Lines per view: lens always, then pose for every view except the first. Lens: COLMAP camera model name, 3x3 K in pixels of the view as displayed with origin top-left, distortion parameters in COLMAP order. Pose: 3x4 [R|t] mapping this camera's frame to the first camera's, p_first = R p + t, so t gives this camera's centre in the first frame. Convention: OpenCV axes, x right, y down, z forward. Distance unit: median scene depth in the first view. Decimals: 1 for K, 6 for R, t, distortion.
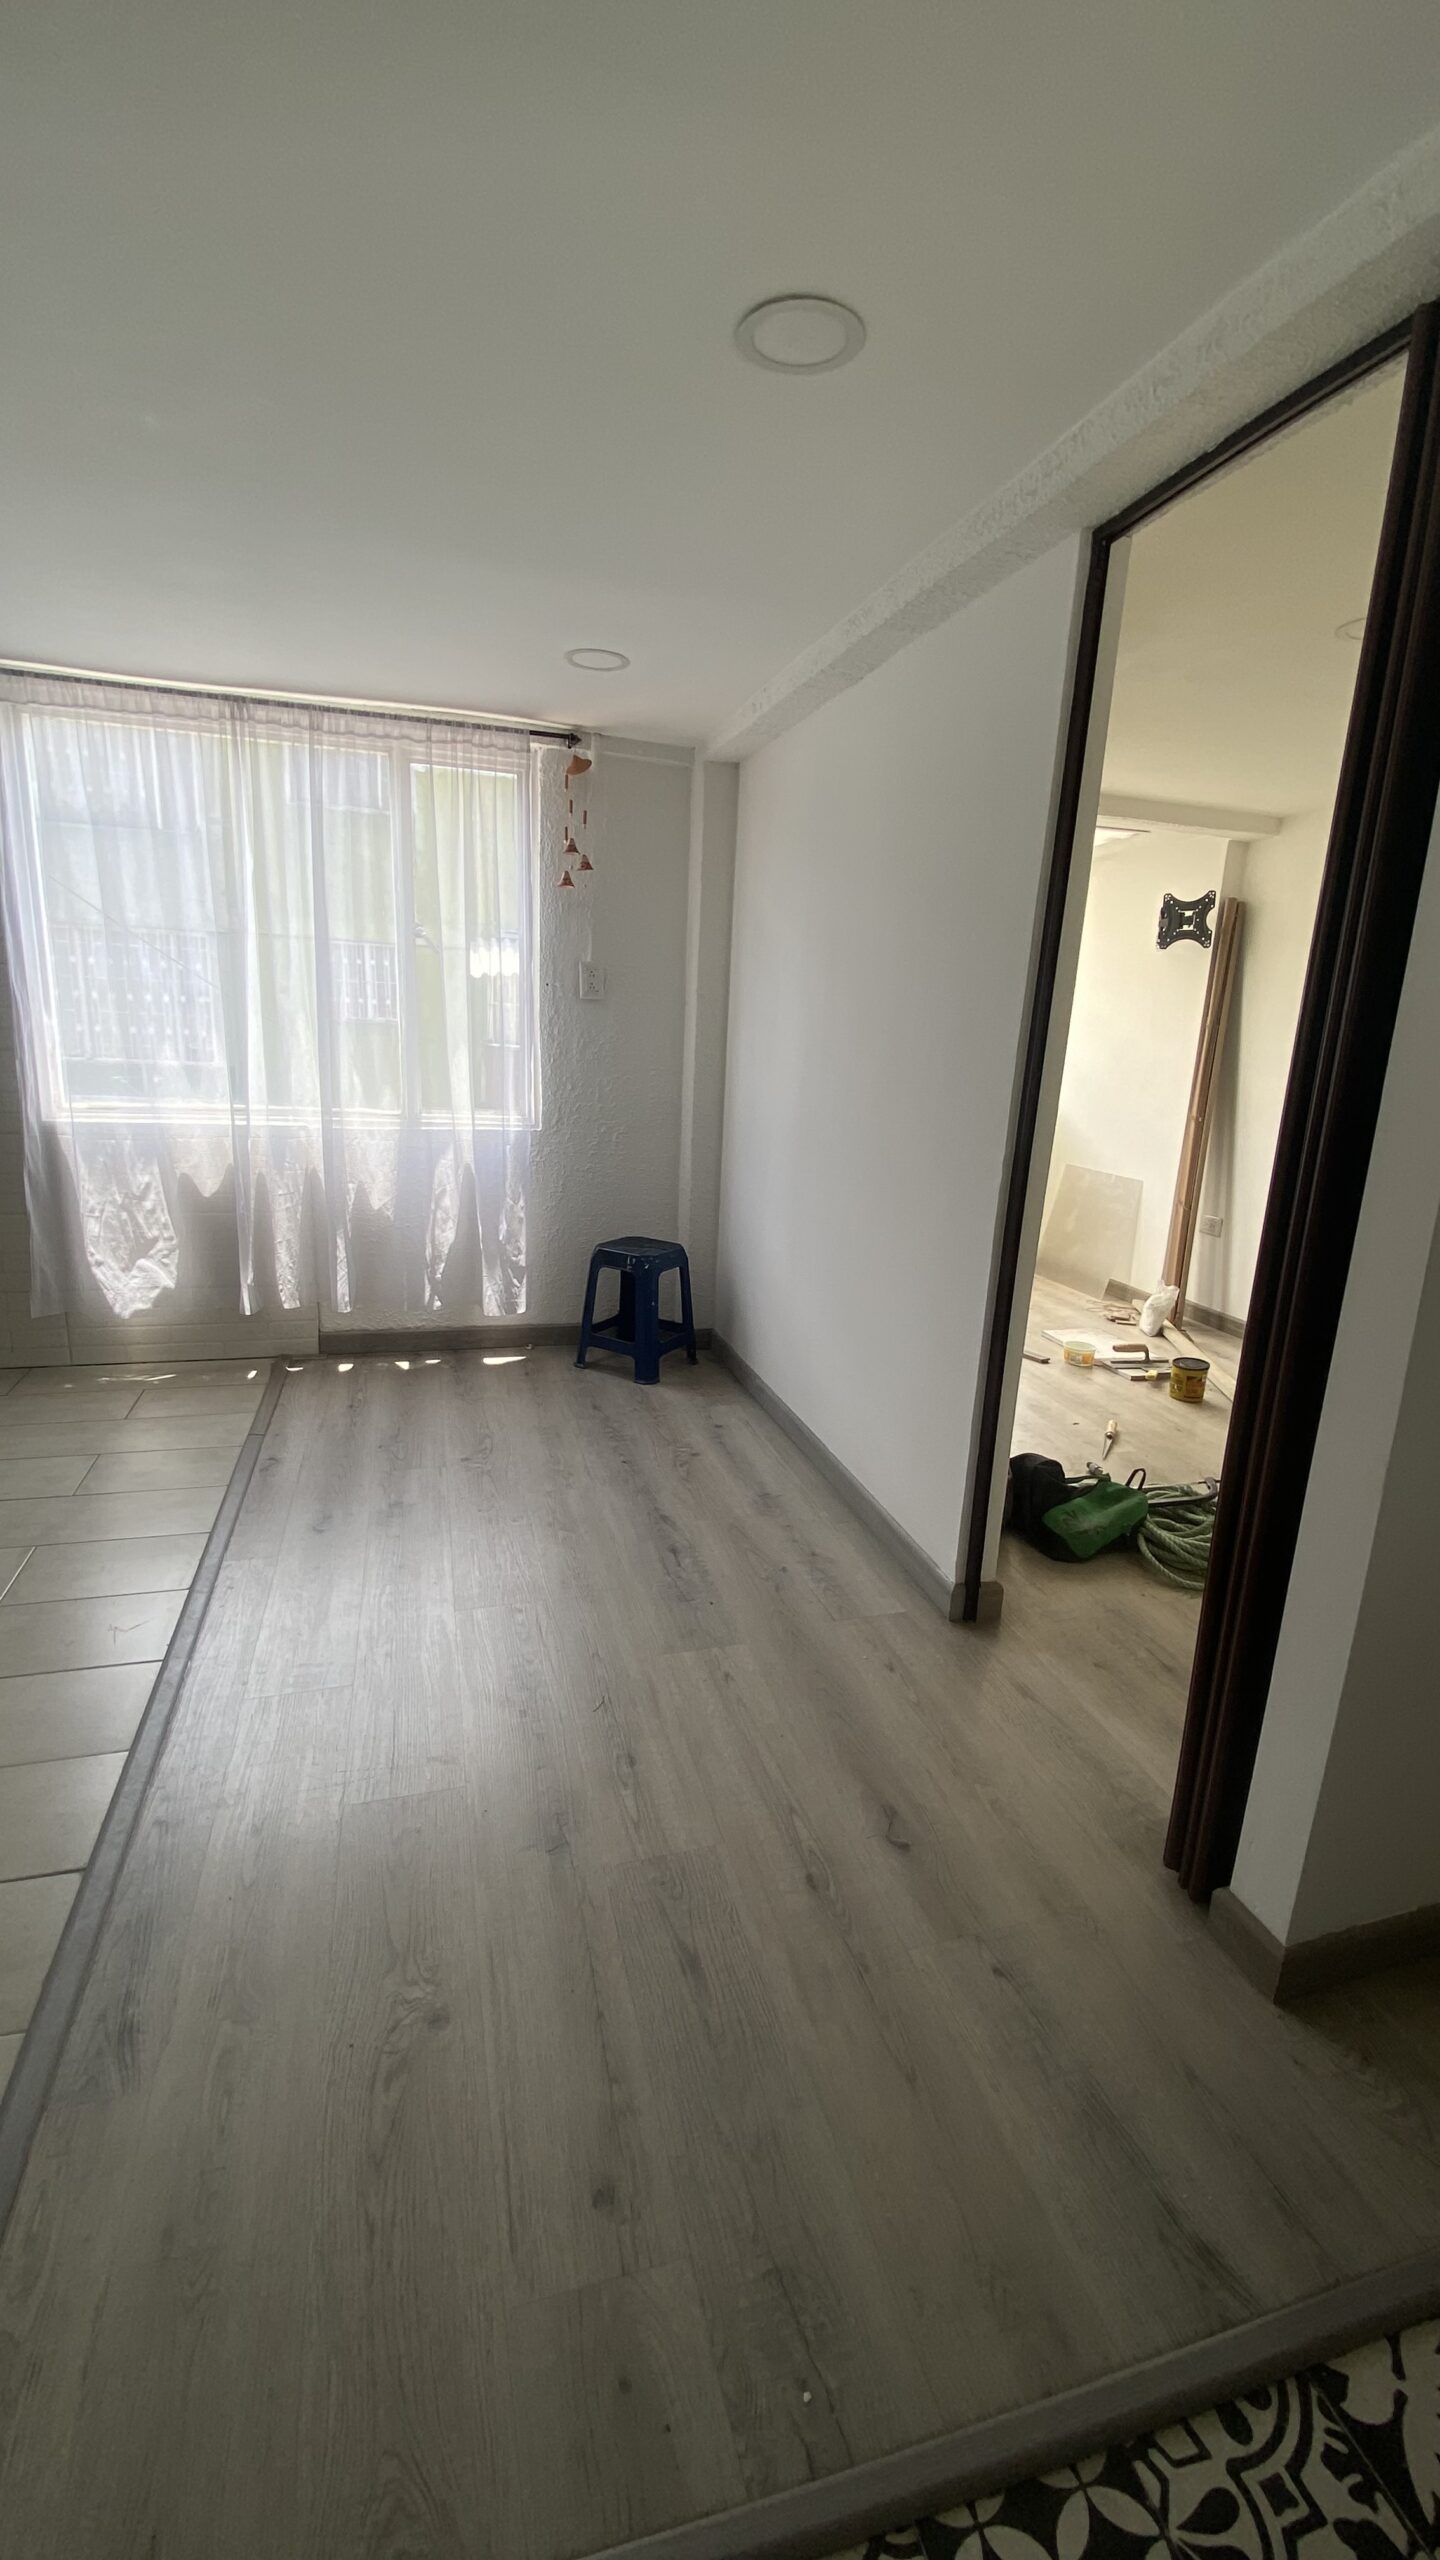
lens RADIAL K [[1042.3, 0, 733.5], [0, 1042.3, 1268.4], [0, 0, 1]] dist [0.024308, -0.020729]
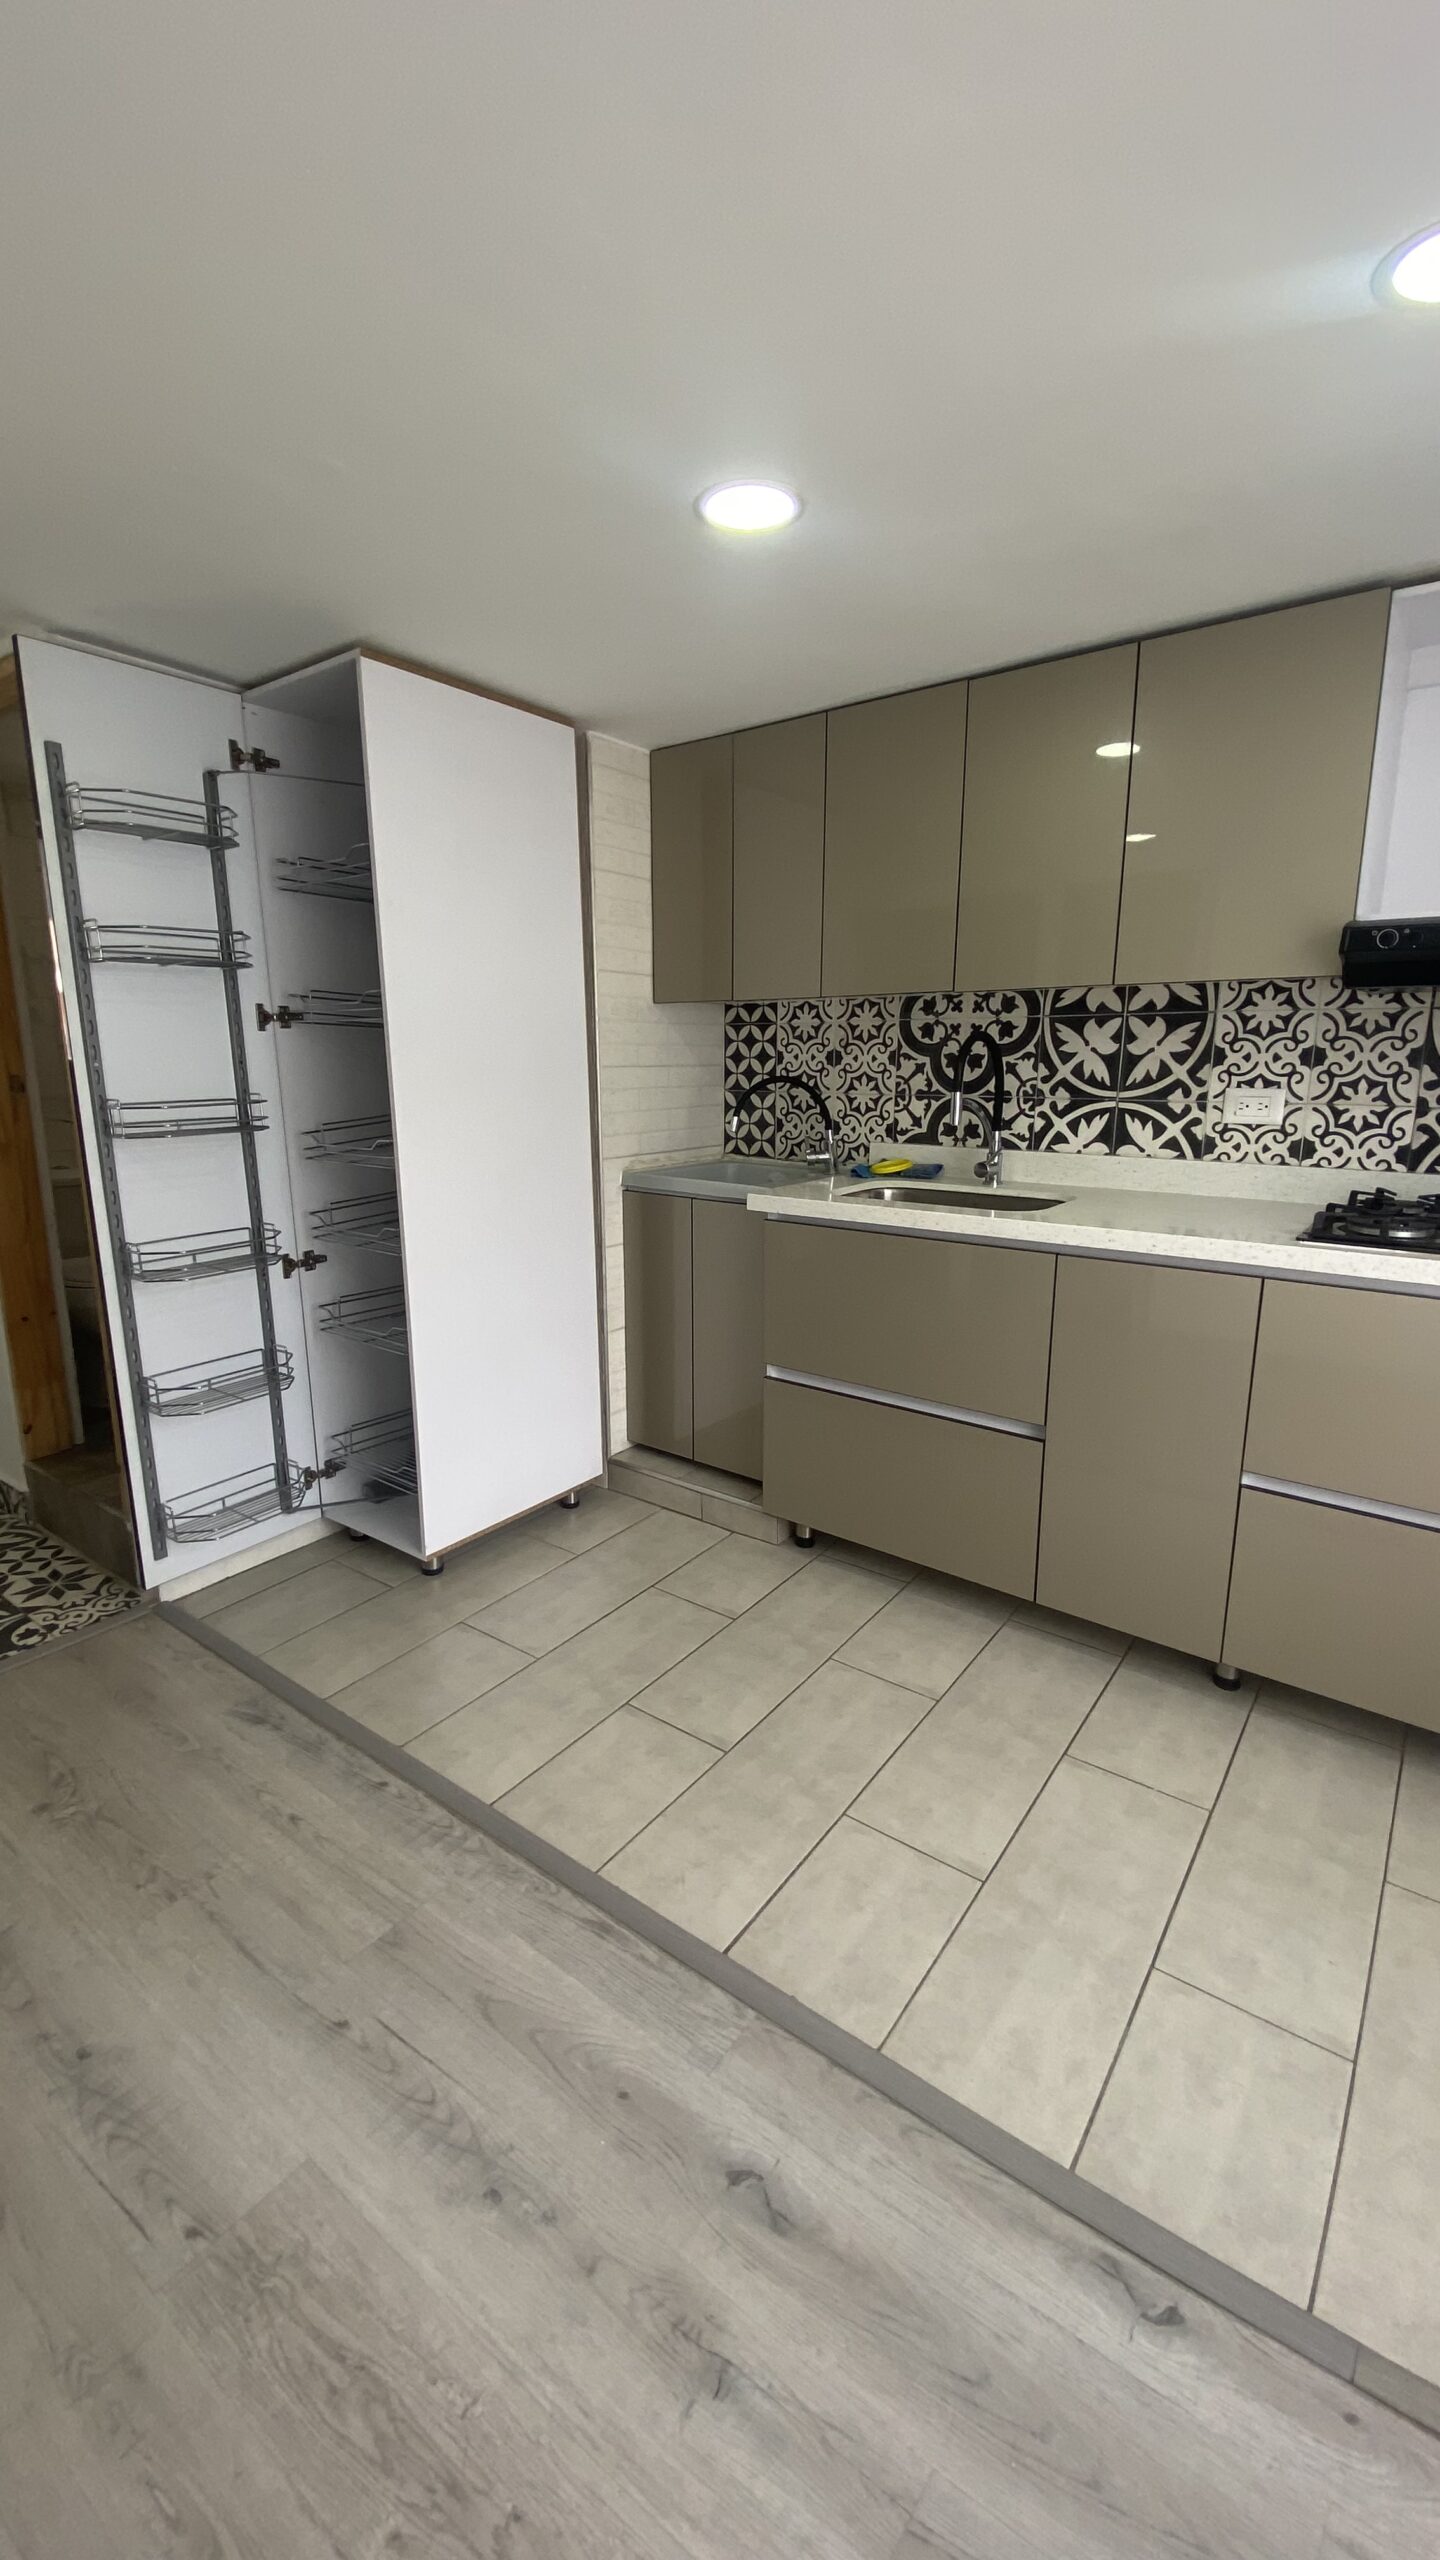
lens RADIAL K [[1030.5, 0, 720.0], [0, 1030.5, 1280.0], [0, 0, 1]] dist [0.023730, -0.022965]
pose [[-0.802803, 0.078722, -0.591025, -0.094828], [-0.179368, 0.913443, 0.365306, -0.227257], [0.568625, 0.399279, -0.719195, 0.849290]]
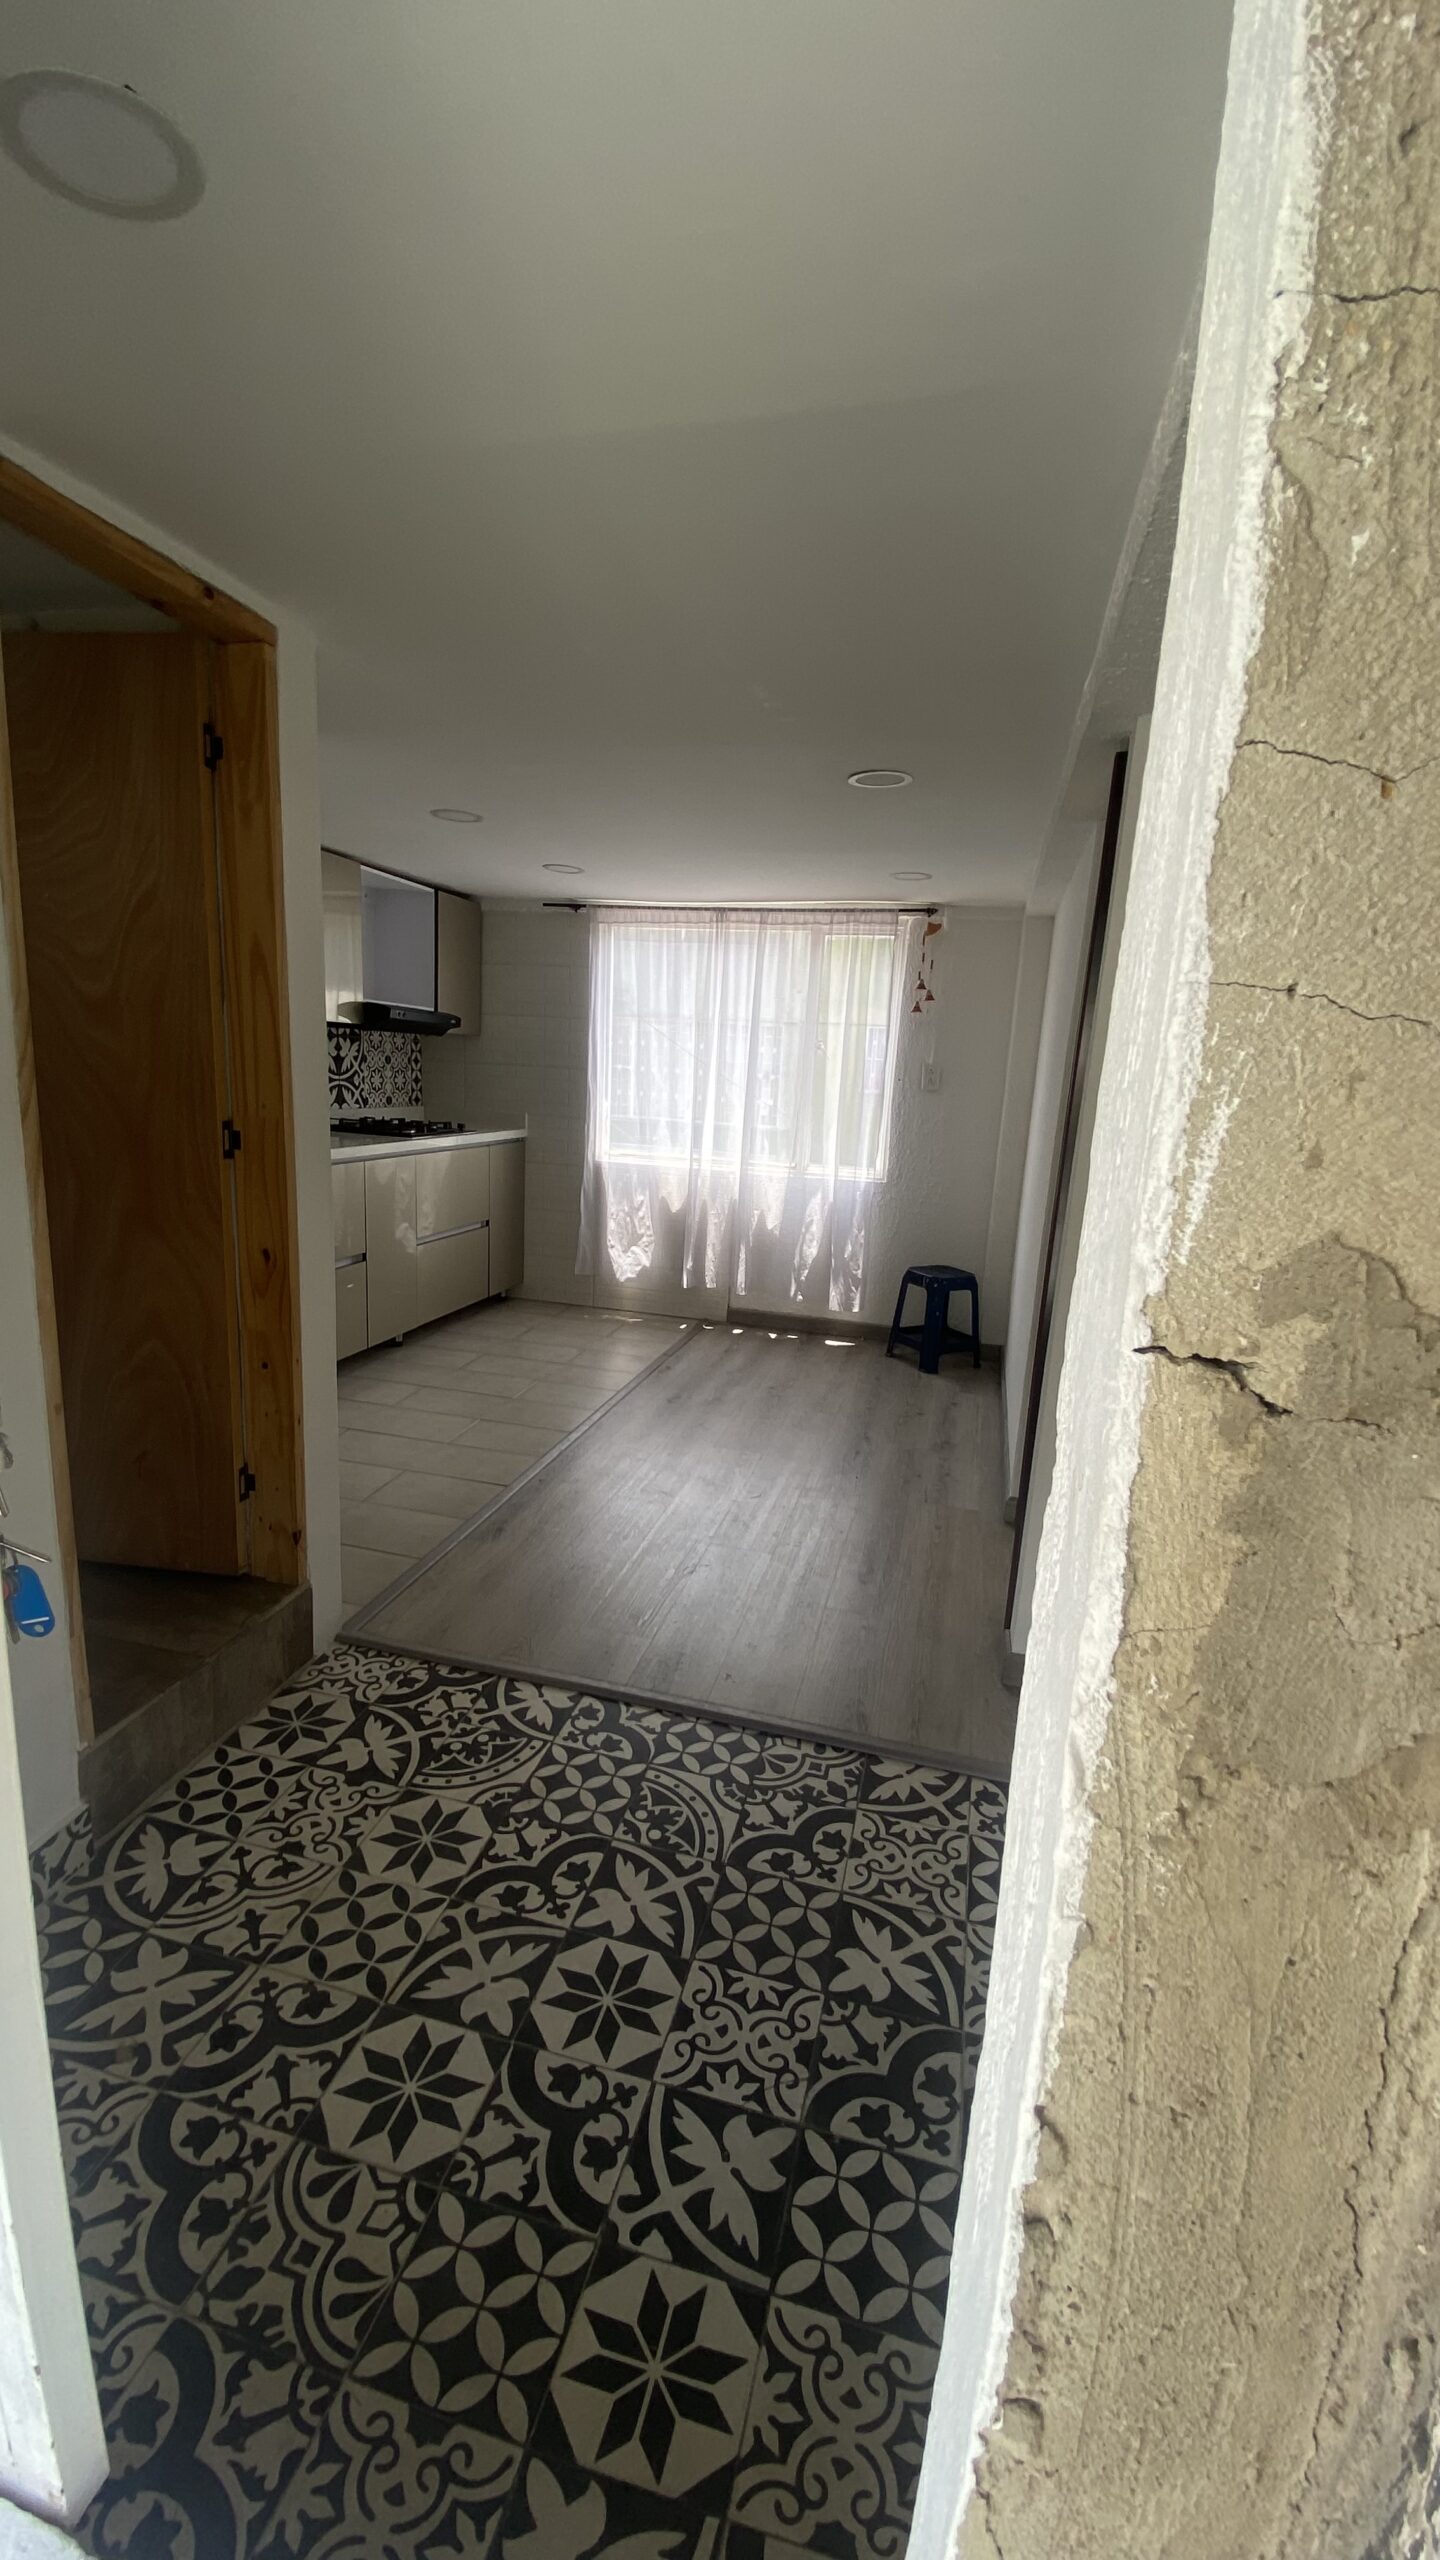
lens RADIAL K [[1030.5, 0, 720.0], [0, 1030.5, 1280.0], [0, 0, 1]] dist [0.023730, -0.022965]
pose [[0.854359, 0.105952, -0.508767, 0.367778], [-0.132690, 0.991021, -0.016439, 0.050807], [0.502457, 0.081553, 0.860747, -0.306758]]
